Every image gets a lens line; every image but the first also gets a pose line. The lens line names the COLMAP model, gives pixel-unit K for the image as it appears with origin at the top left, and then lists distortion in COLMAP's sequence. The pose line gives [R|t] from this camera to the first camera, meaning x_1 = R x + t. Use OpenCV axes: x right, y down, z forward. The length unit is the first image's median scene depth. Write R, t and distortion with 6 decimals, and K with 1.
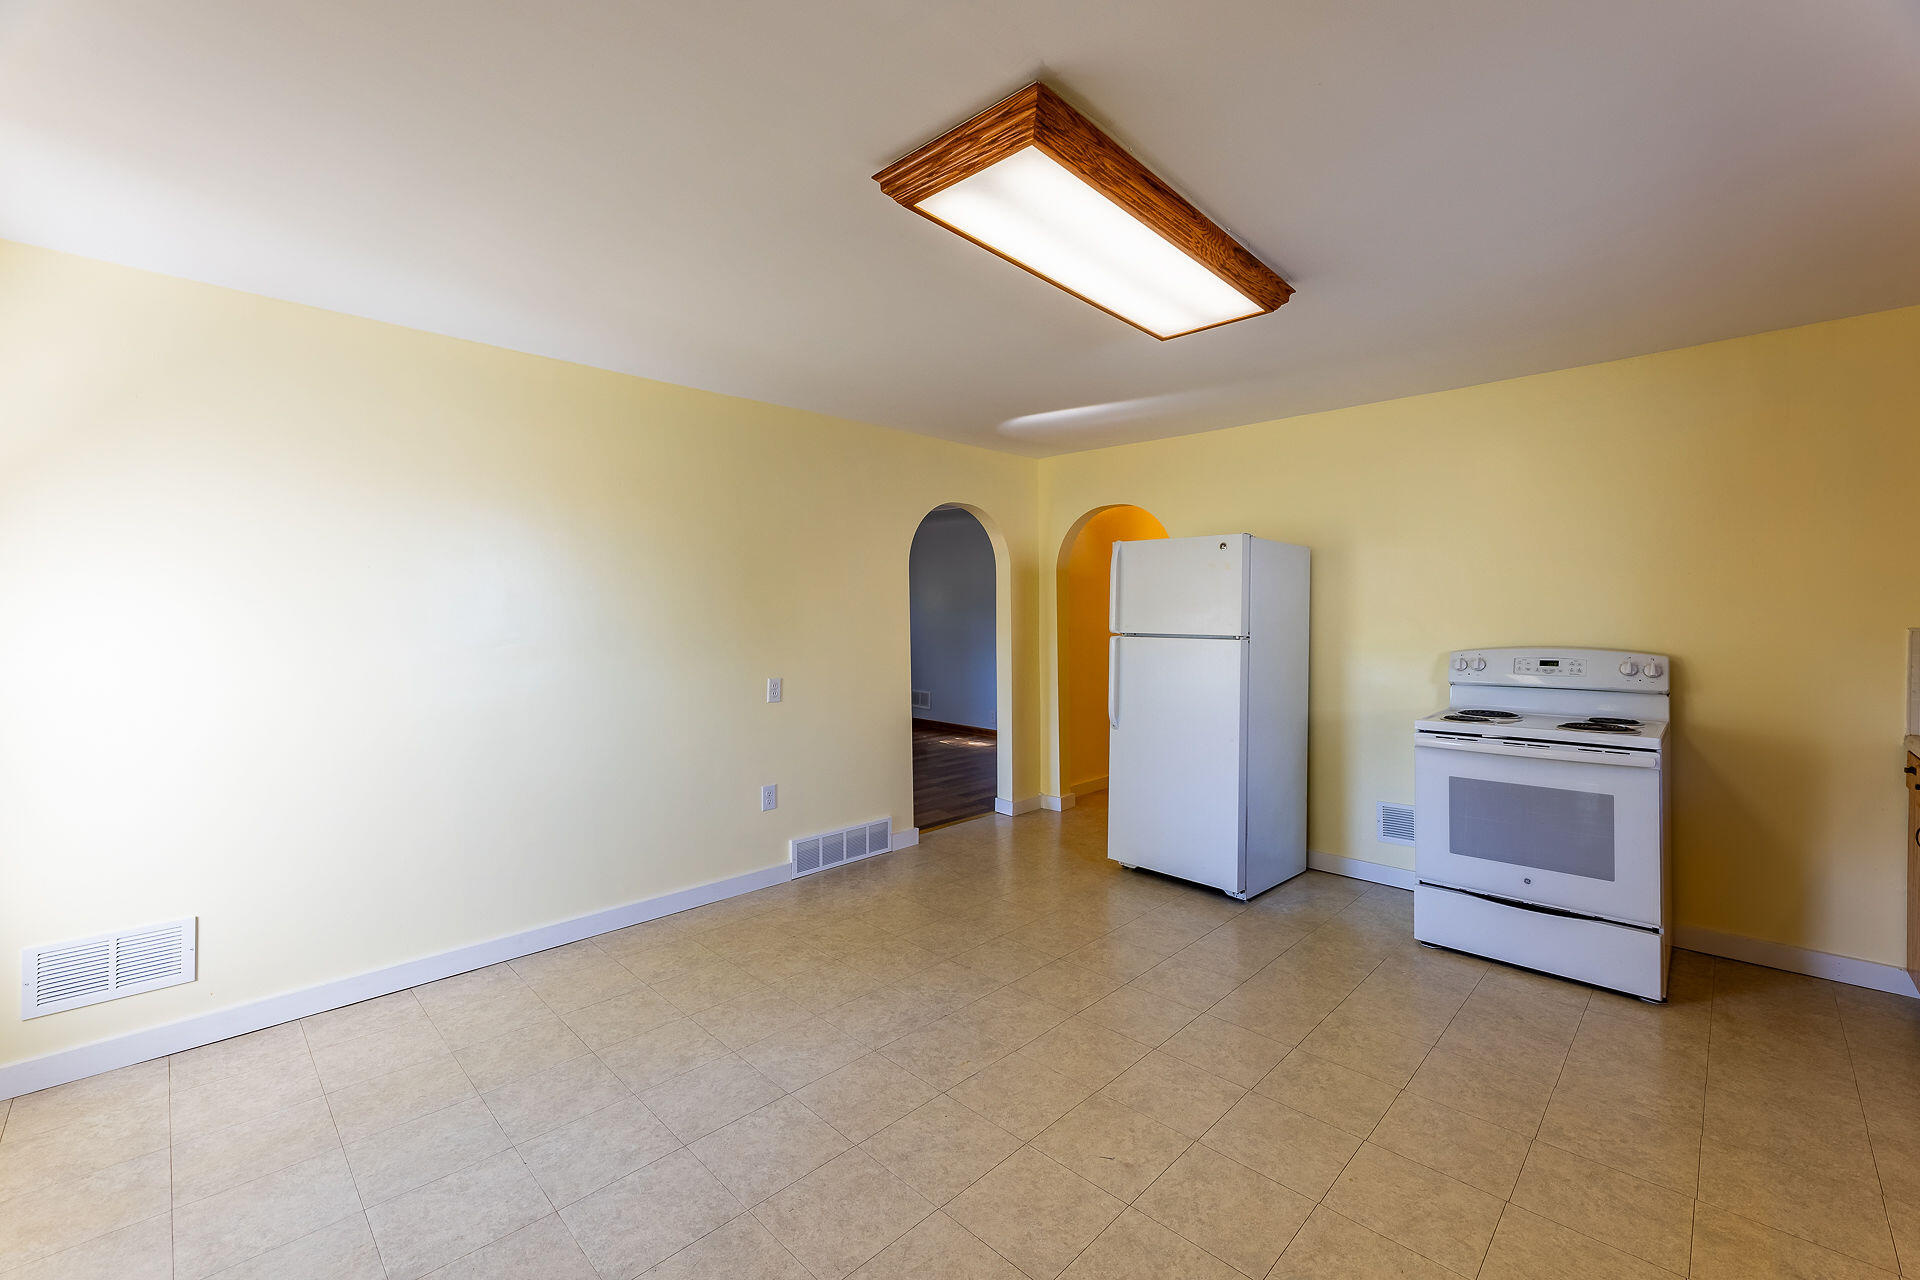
lens RADIAL K [[794.1, 0, 974.4], [0, 794.1, 636.2], [0, 0, 1]] dist [-0.000437, -0.000009]
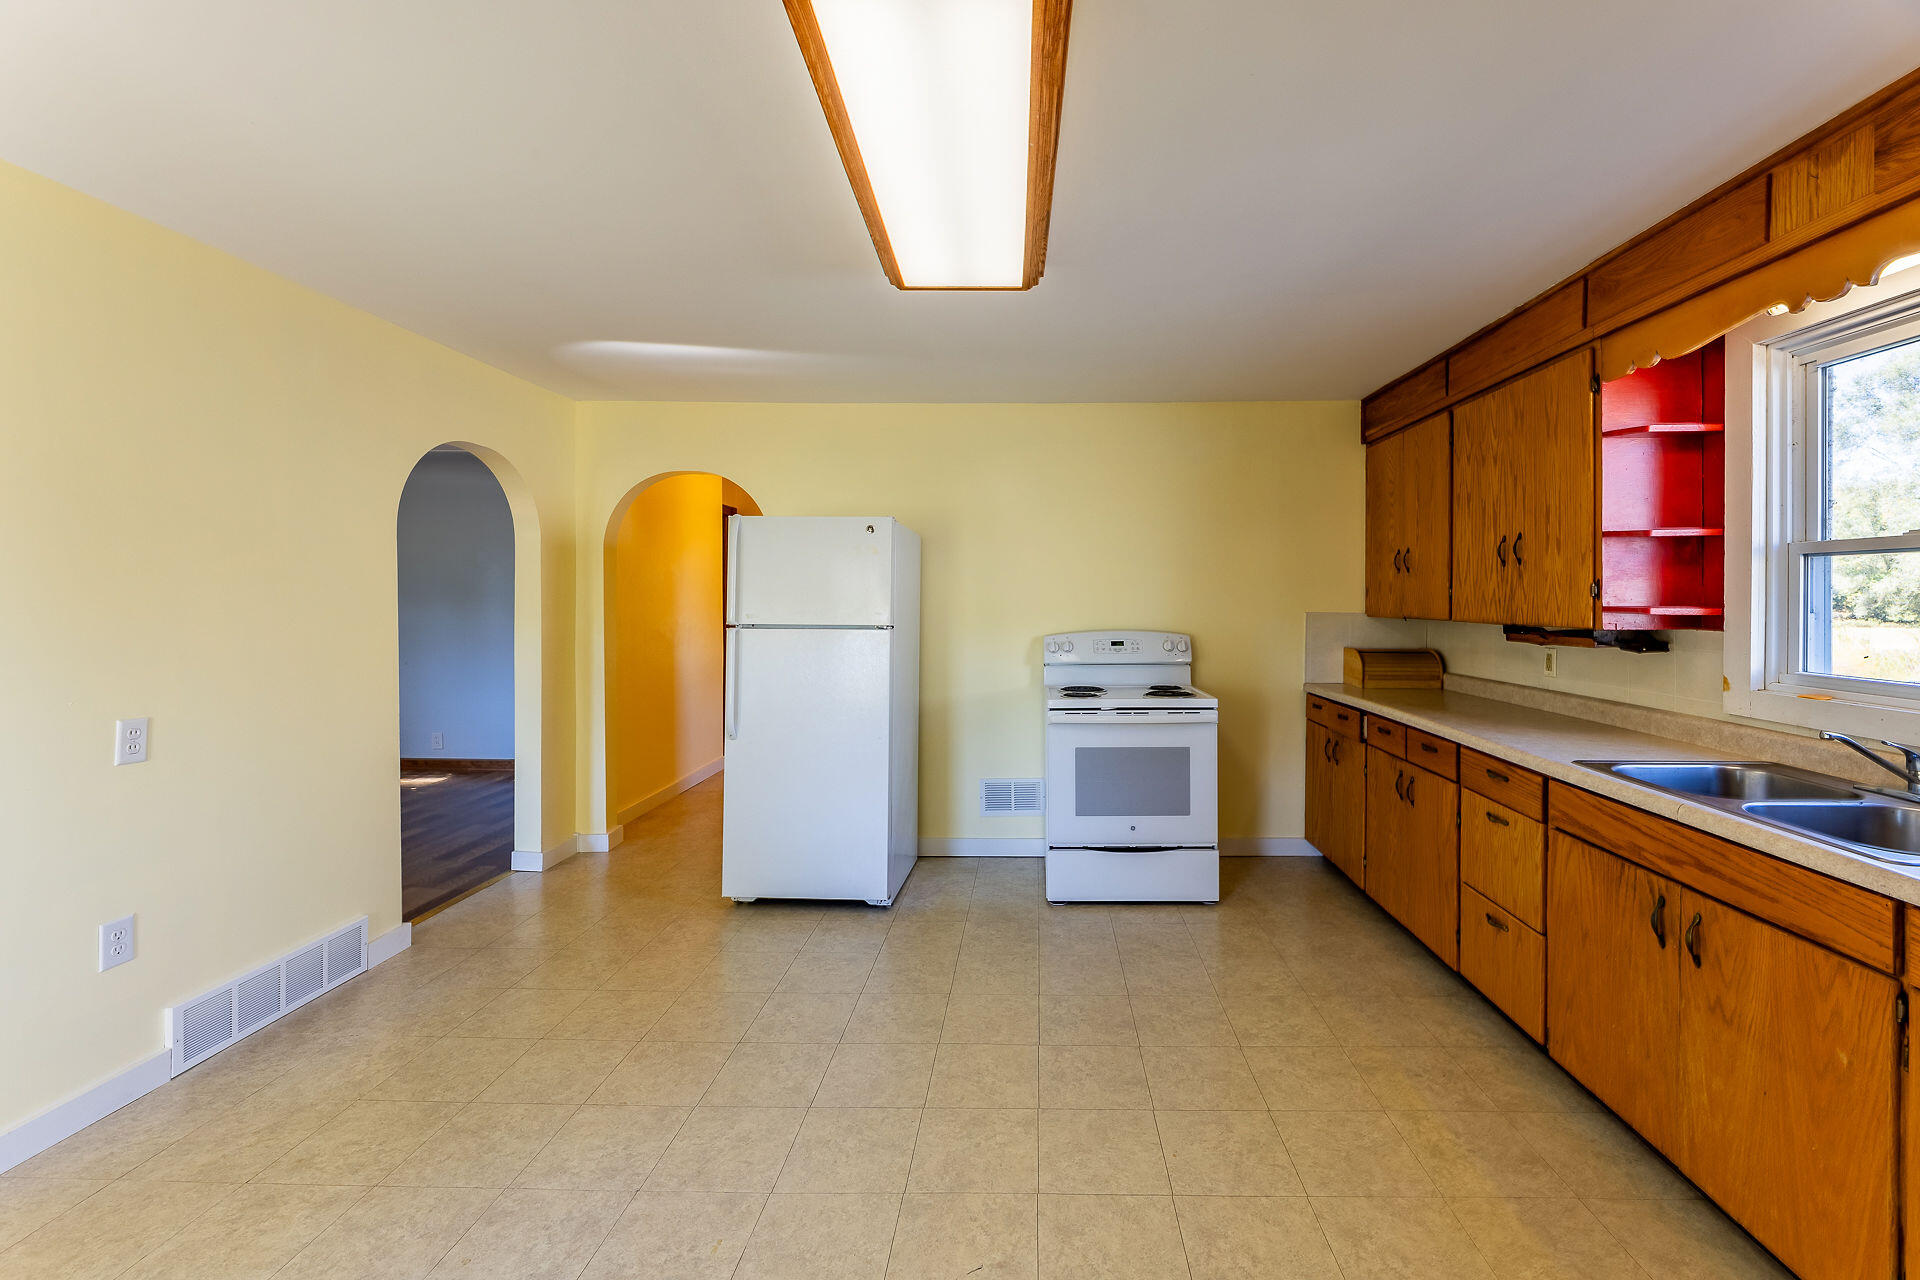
lens RADIAL K [[794.1, 0, 1026.1], [0, 794.1, 609.8], [0, 0, 1]] dist [-0.000437, -0.000009]
pose [[0.728031, -0.004733, 0.685528, -0.213579], [0.017803, 0.999769, -0.012003, -0.005628], [-0.685313, 0.020943, 0.727948, 0.218611]]
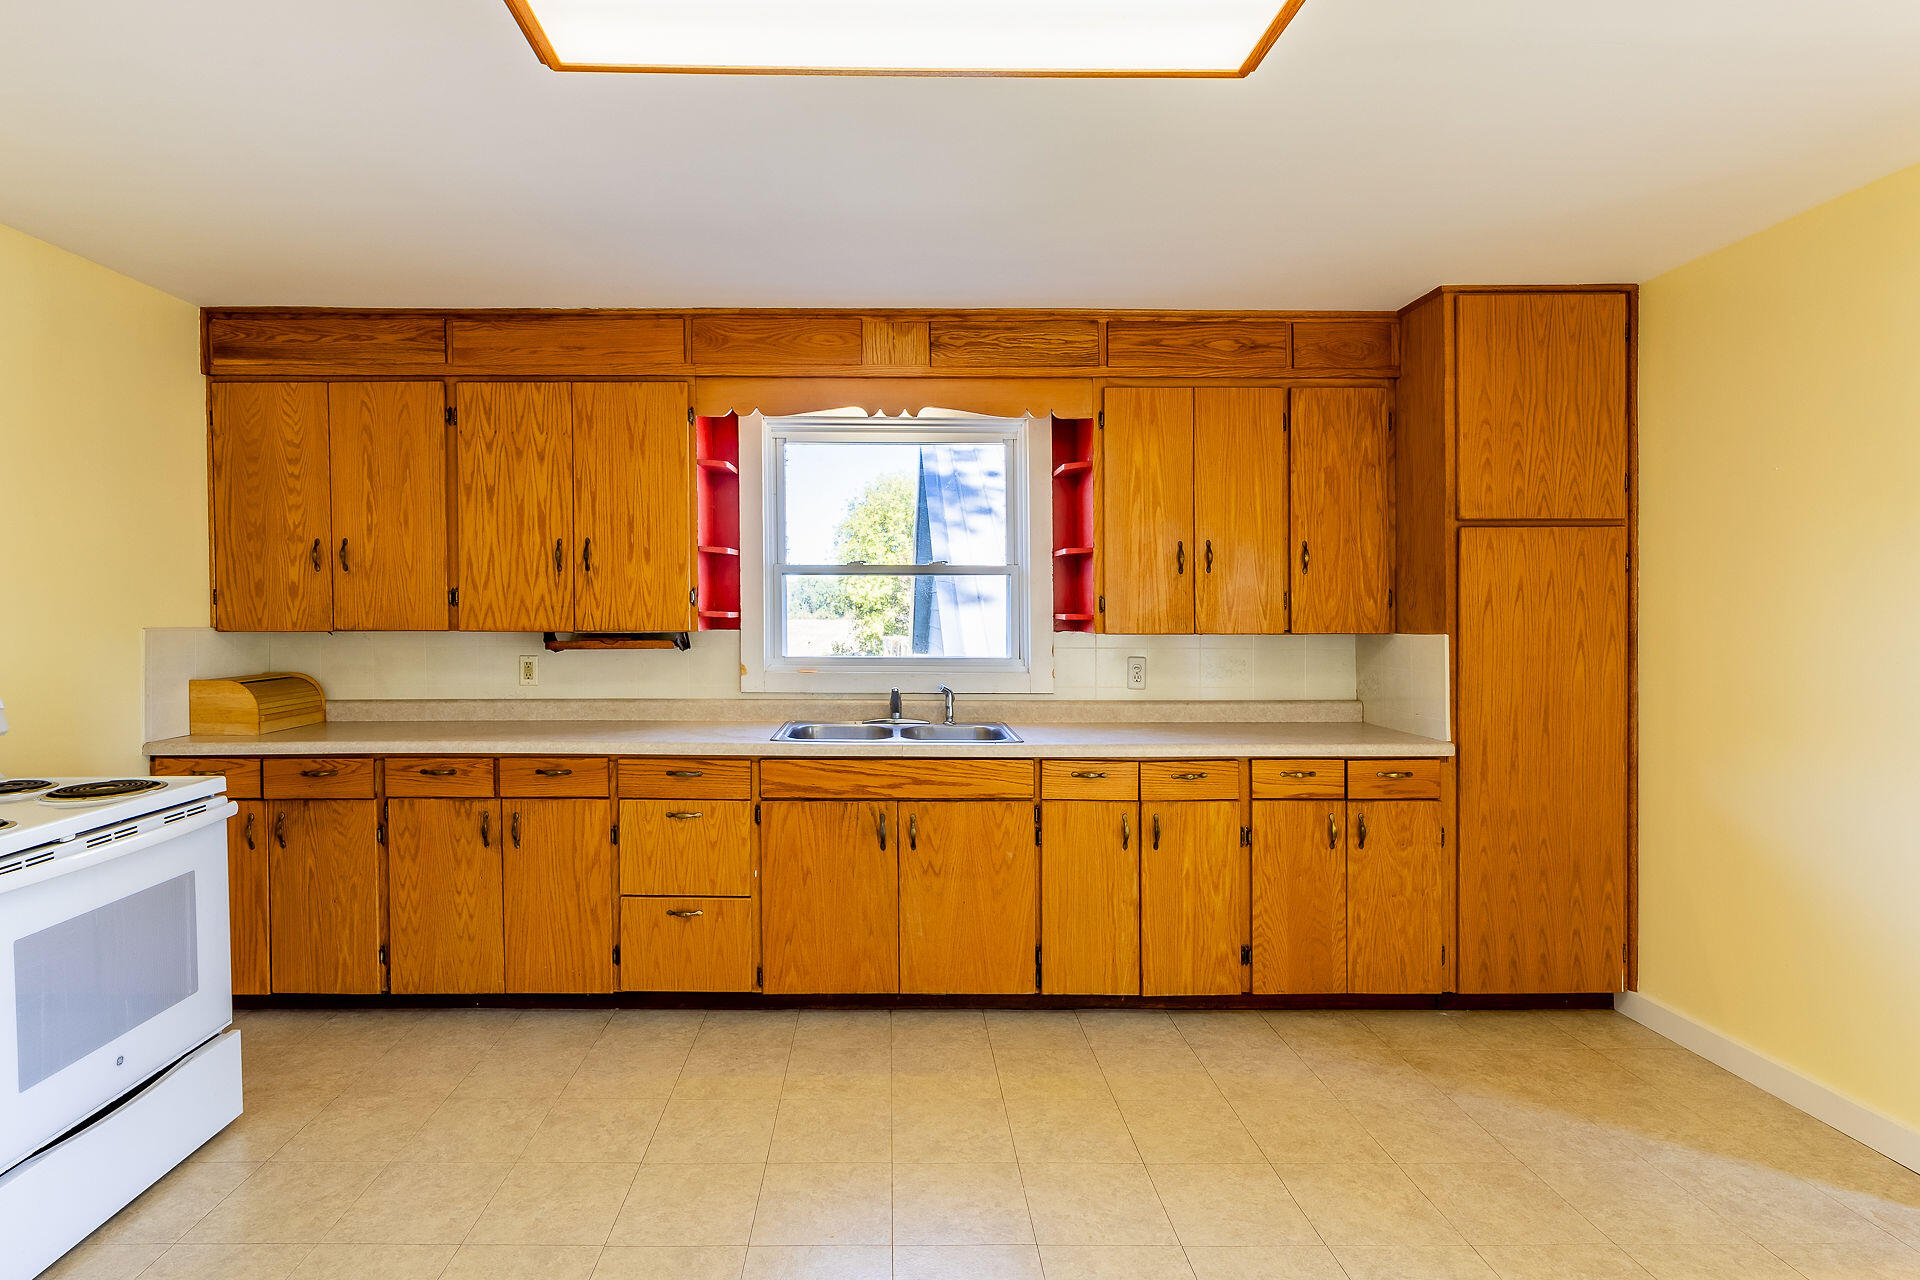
lens RADIAL K [[970.3, 0, 896.9], [0, 970.3, 634.4], [0, 0, 1]] dist [-0.006601, 0.002941]
pose [[-0.693054, -0.015617, 0.720716, -0.210405], [0.027906, 0.998435, 0.048470, -0.028737], [-0.720345, 0.053704, -0.691534, 0.980725]]
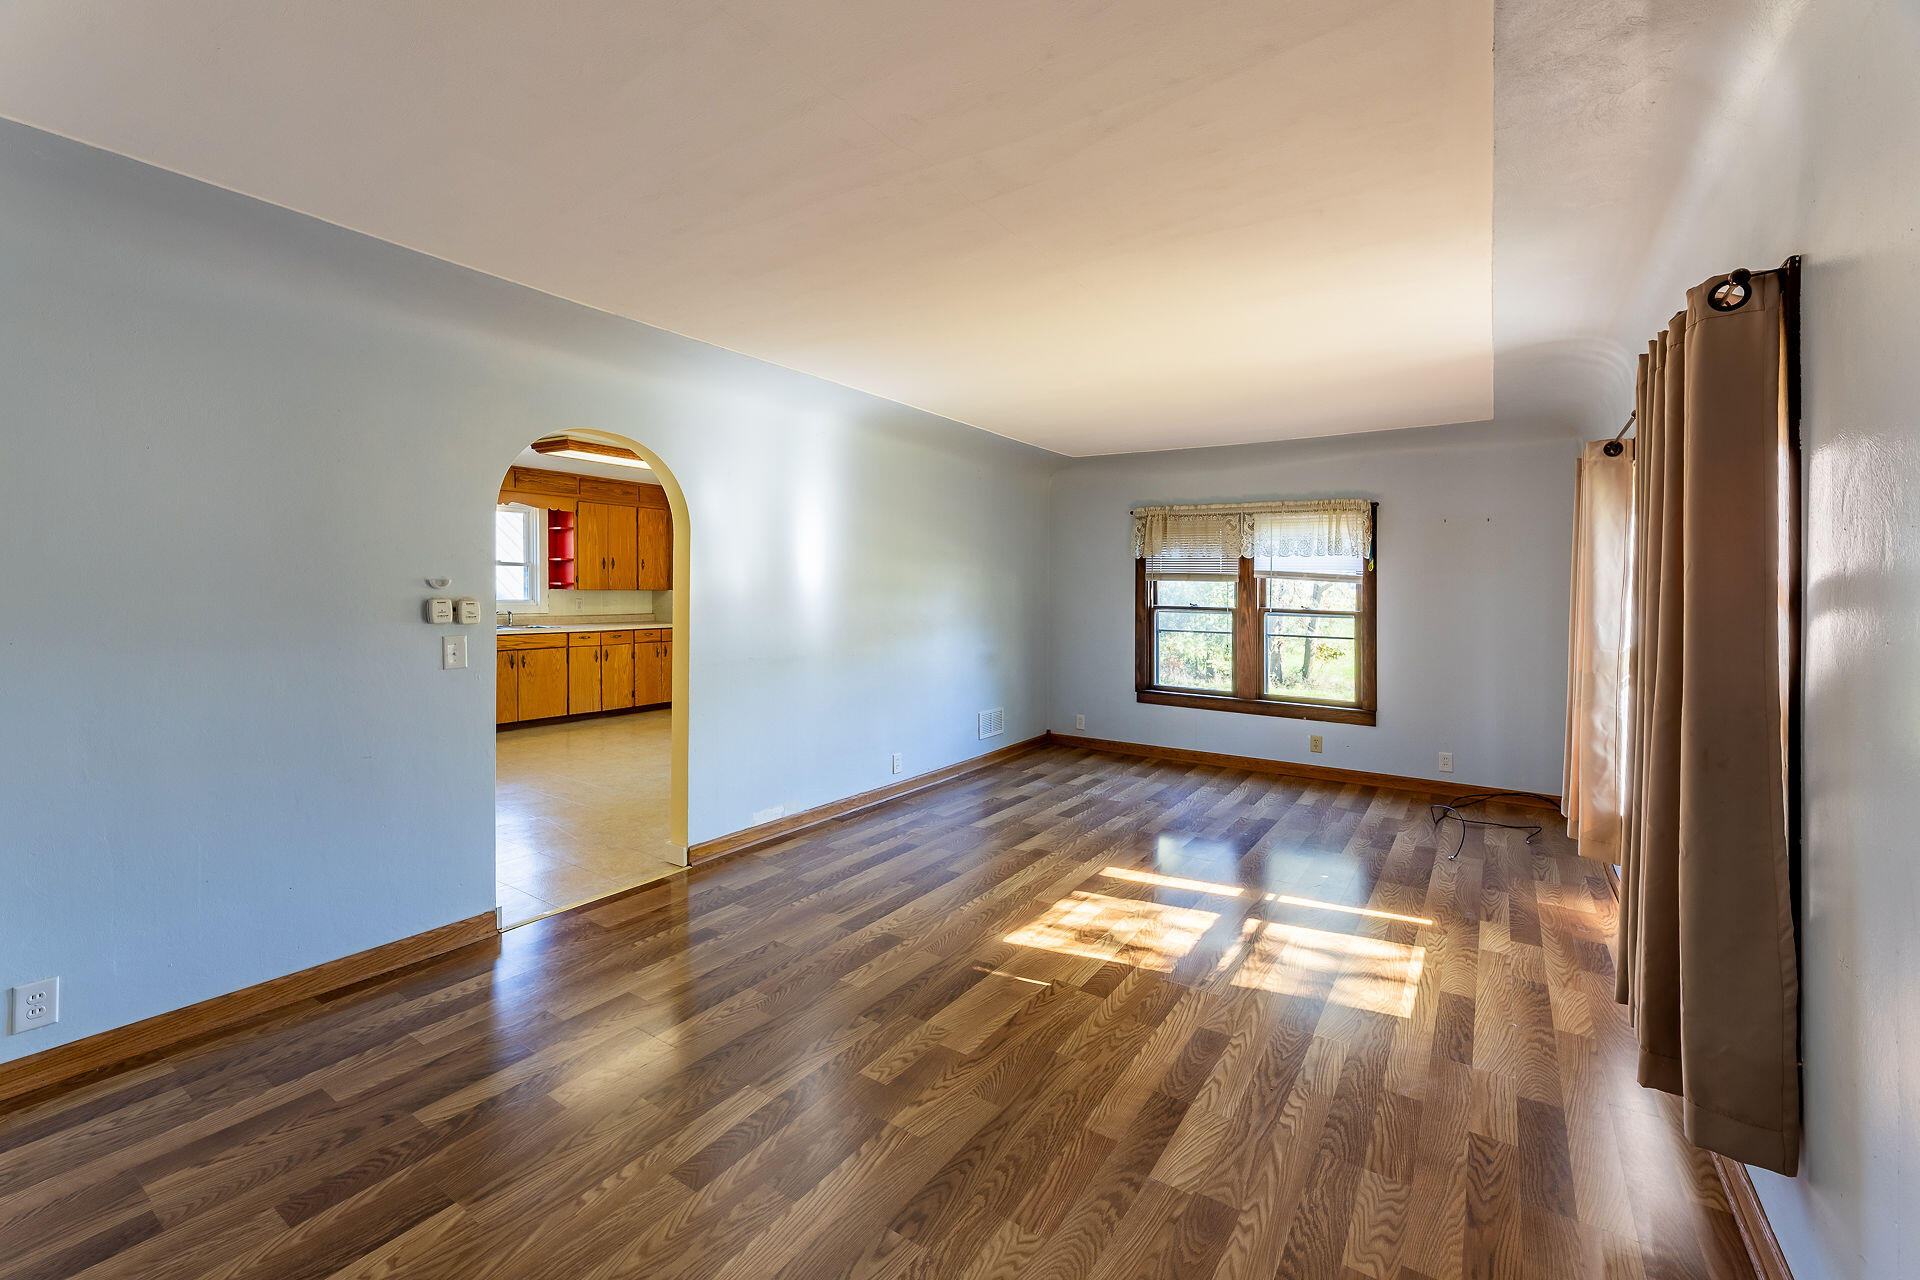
lens RADIAL K [[794.1, 0, 966.2], [0, 794.1, 590.8], [0, 0, 1]] dist [-0.000437, -0.000009]
pose [[-0.982914, -0.004642, -0.184007, -0.317563], [-0.011762, 0.999223, 0.037621, -0.073742], [0.183689, 0.039143, -0.982205, 2.679556]]
